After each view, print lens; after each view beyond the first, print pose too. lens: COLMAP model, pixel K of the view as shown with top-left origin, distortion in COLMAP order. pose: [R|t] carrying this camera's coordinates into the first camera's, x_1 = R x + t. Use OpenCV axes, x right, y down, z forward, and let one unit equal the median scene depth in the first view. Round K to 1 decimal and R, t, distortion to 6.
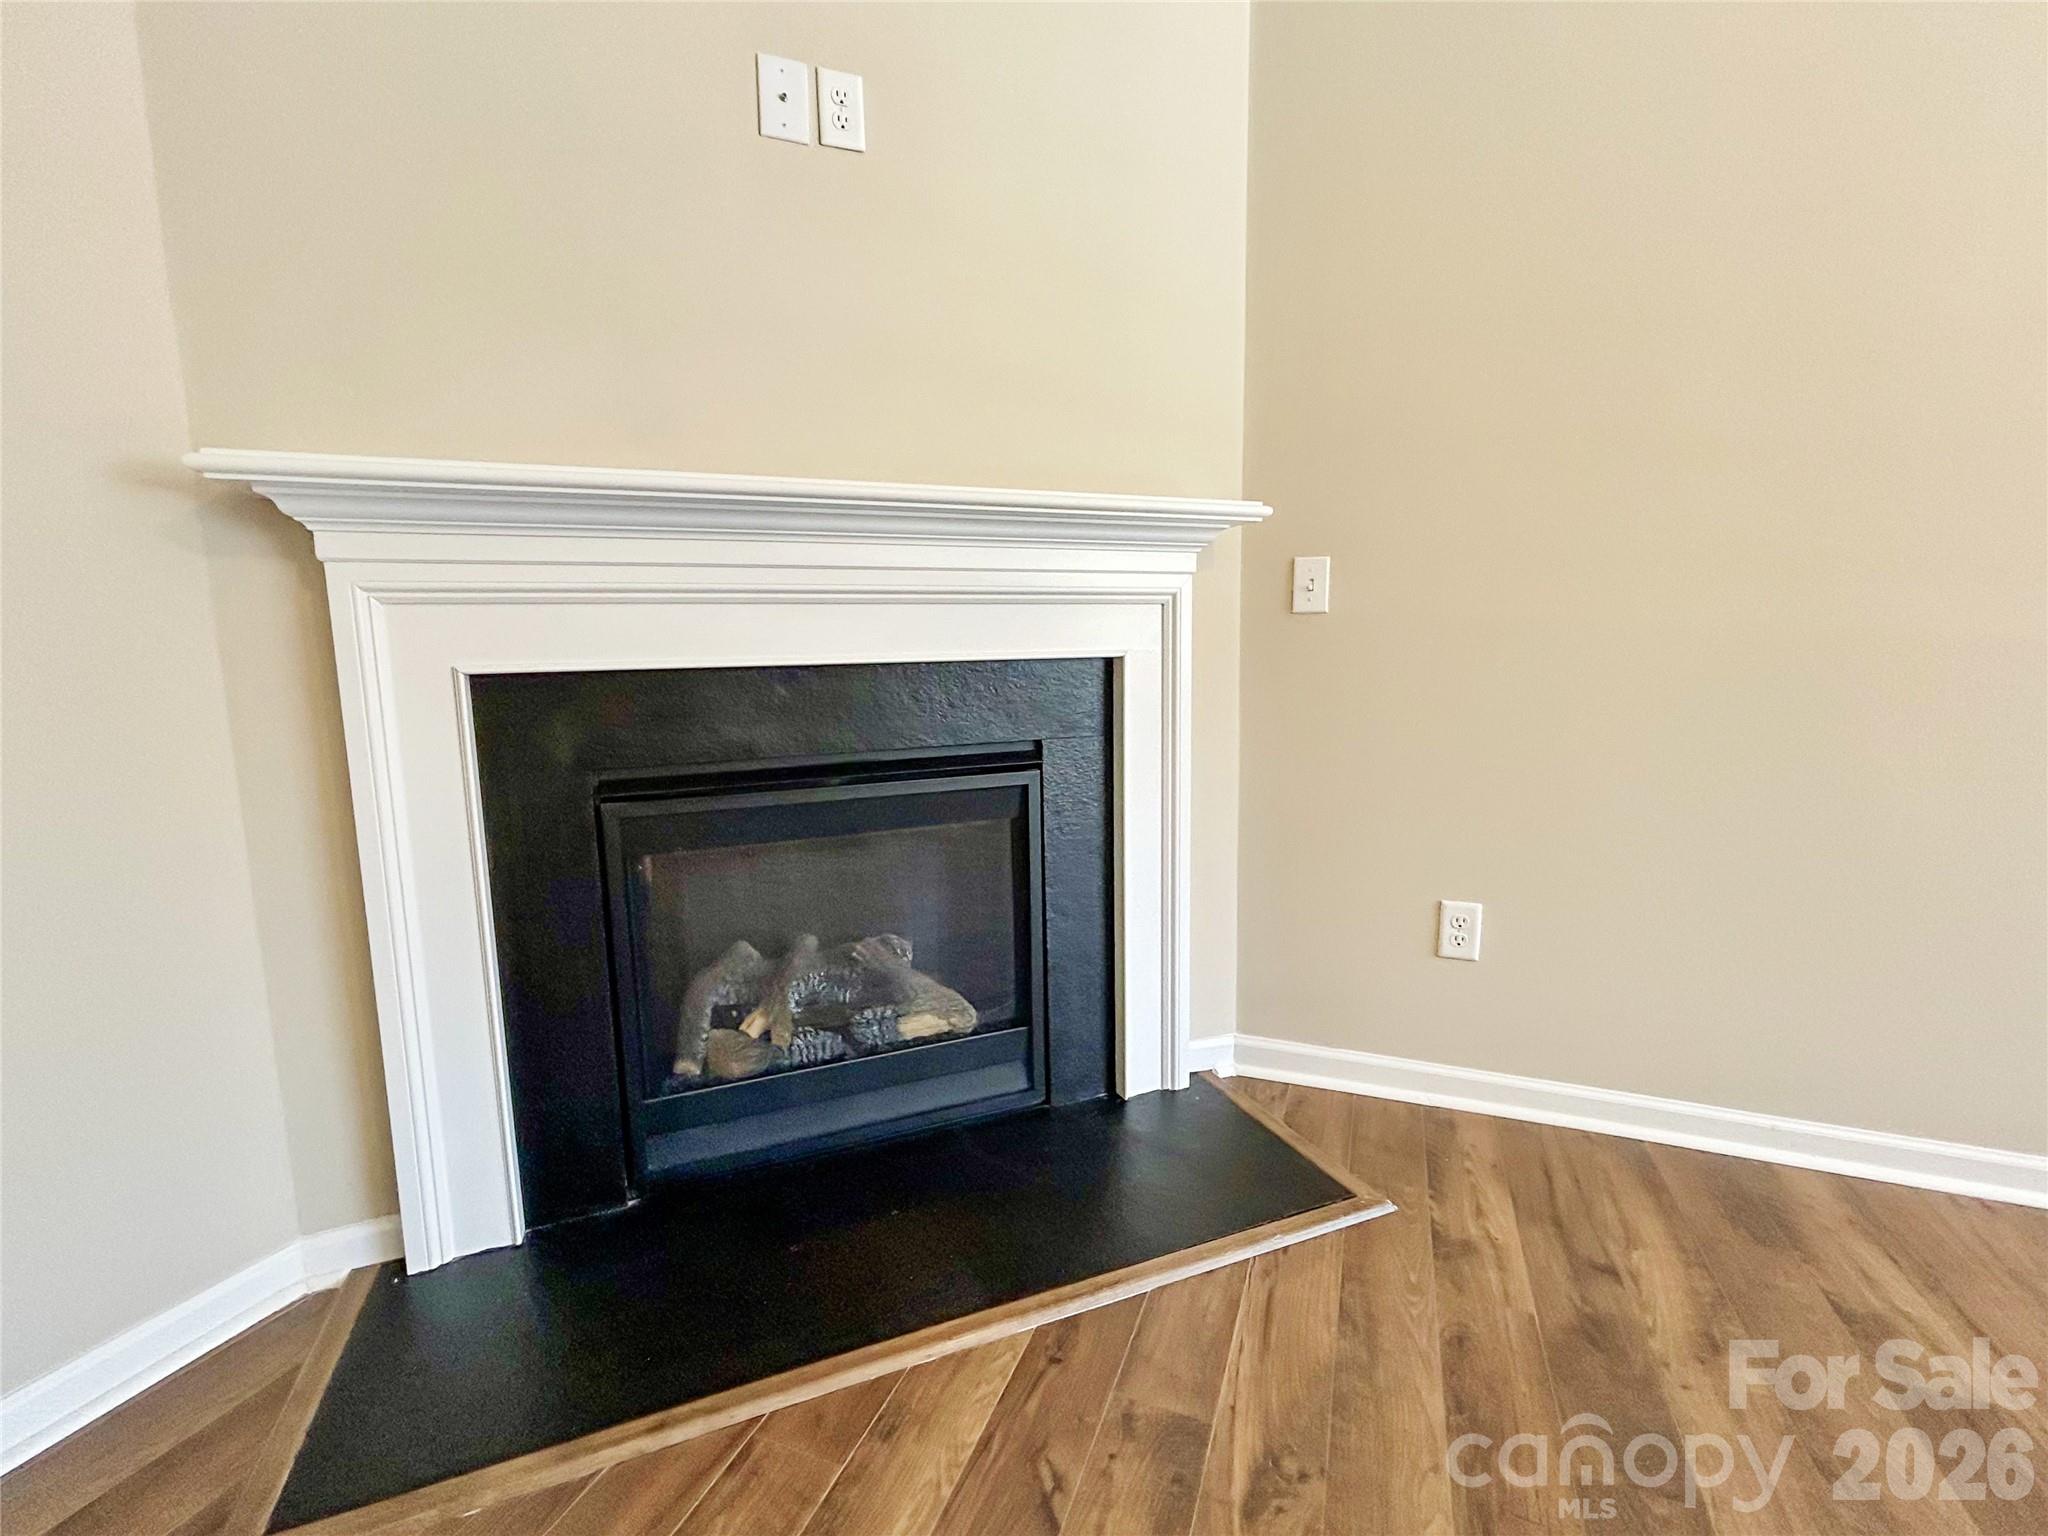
lens RADIAL K [[886.1, 0, 1024.0], [0, 886.1, 768.0], [0, 0, 1]] dist [-0.001820, -0.000158]
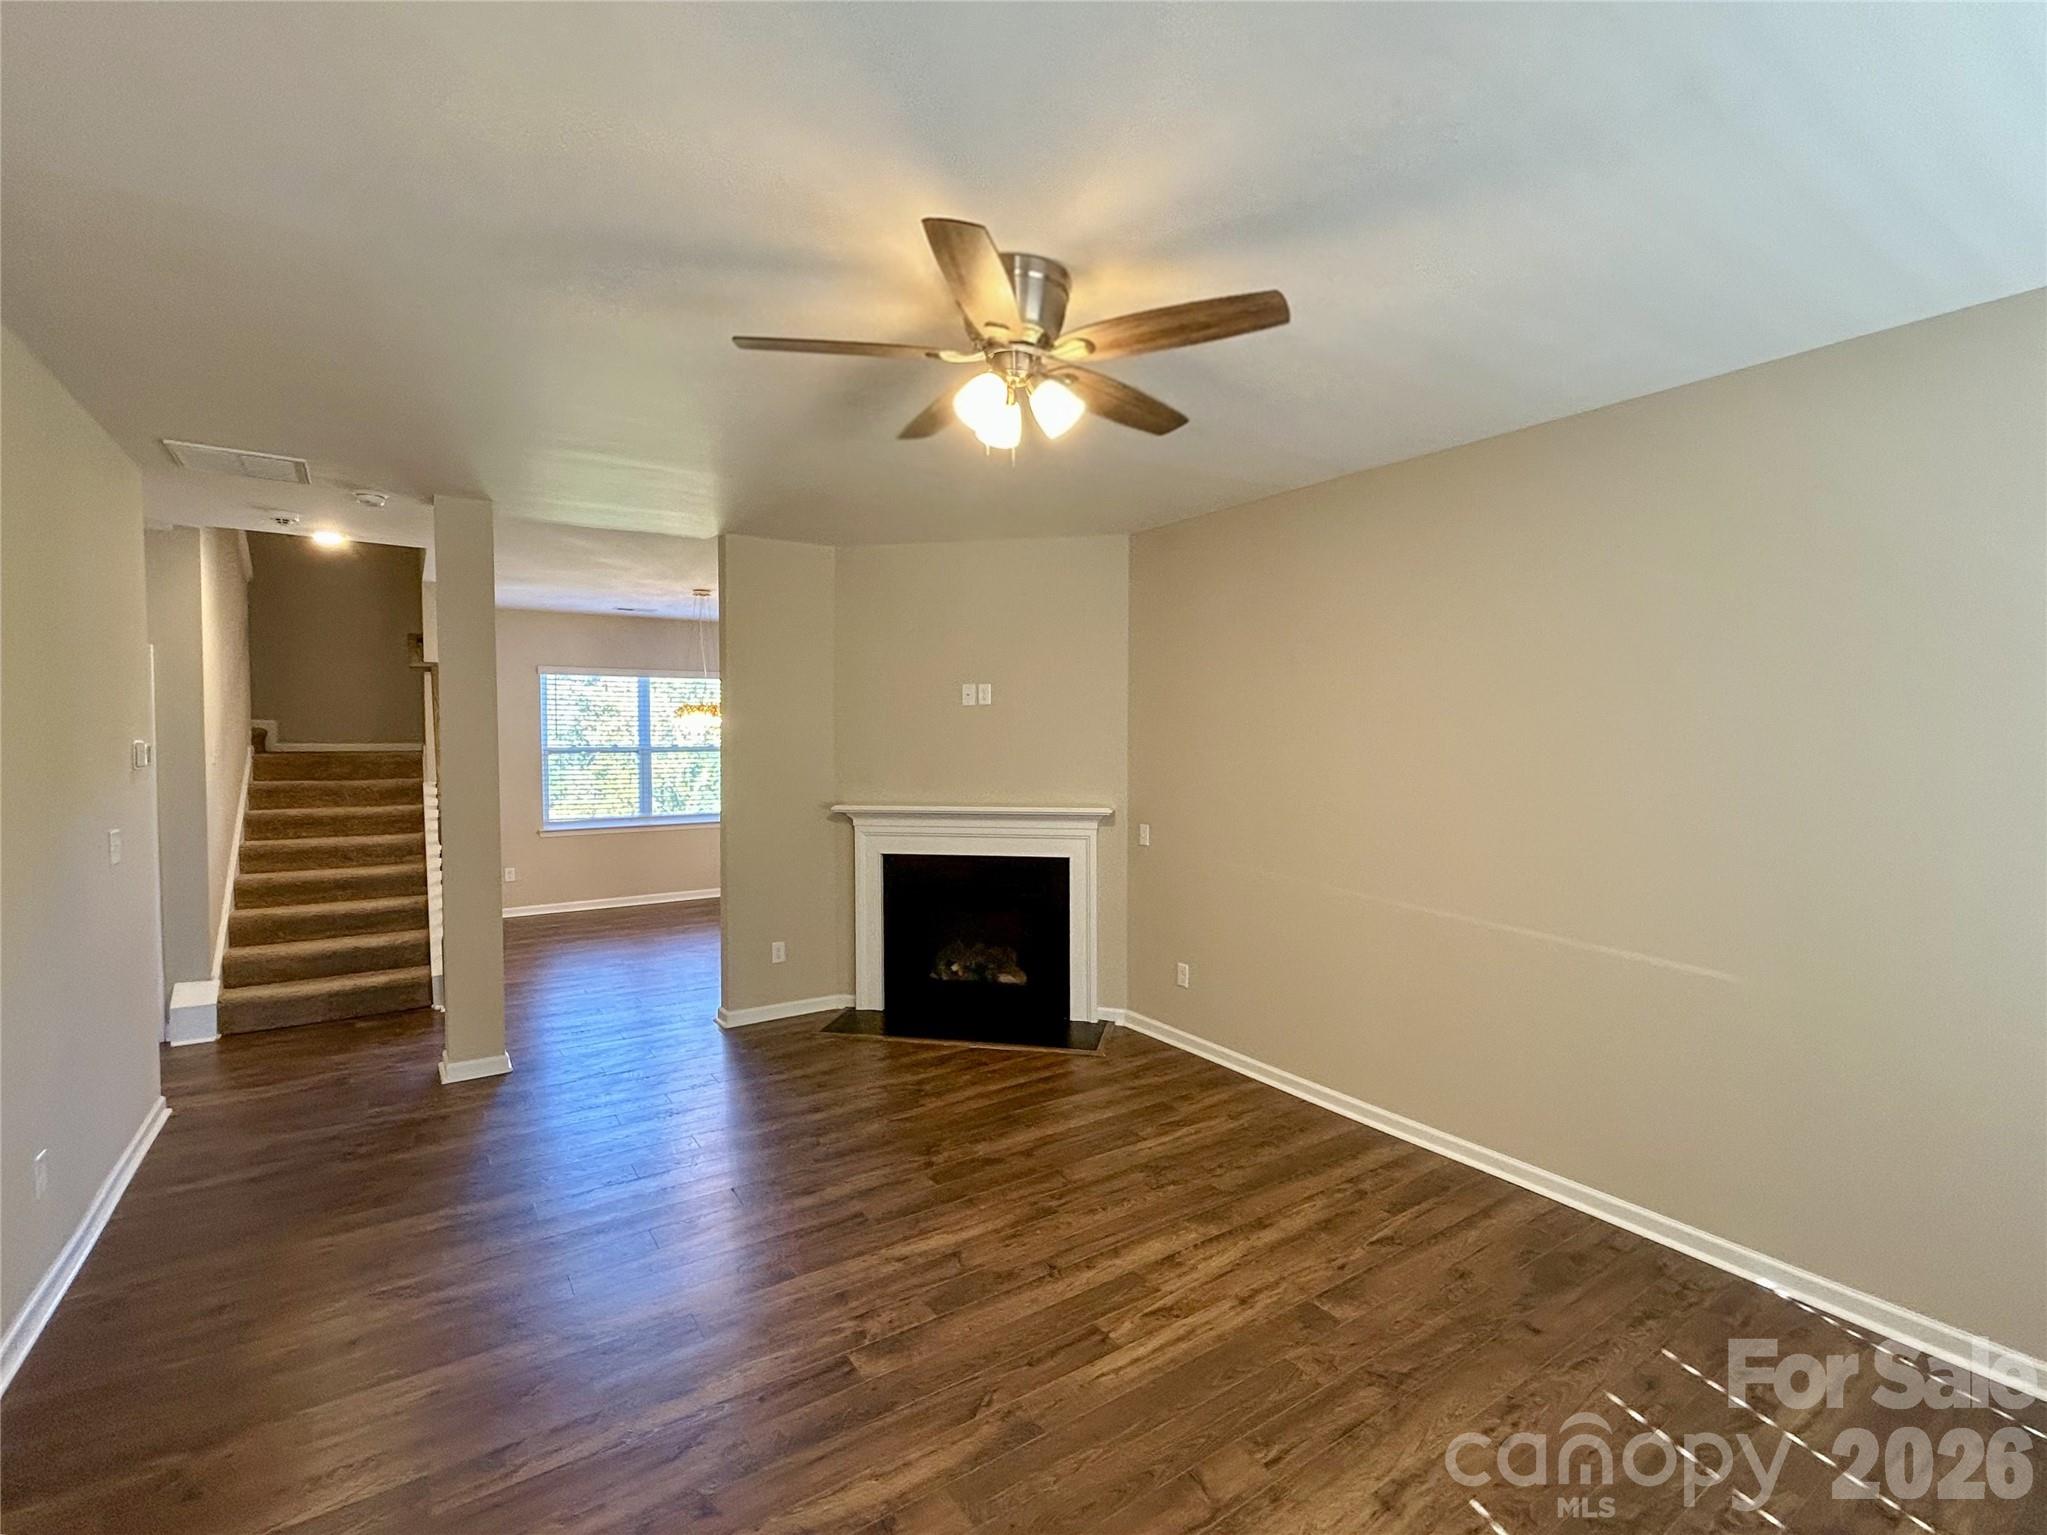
lens RADIAL K [[934.9, 0, 1023.5], [0, 934.9, 767.5], [0, 0, 1]] dist [-0.000561, -0.000850]
pose [[0.837835, 0.039609, -0.544485, 1.864186], [-0.088515, 0.994024, -0.063891, -0.240025], [0.538700, 0.101725, 0.836334, -1.877933]]
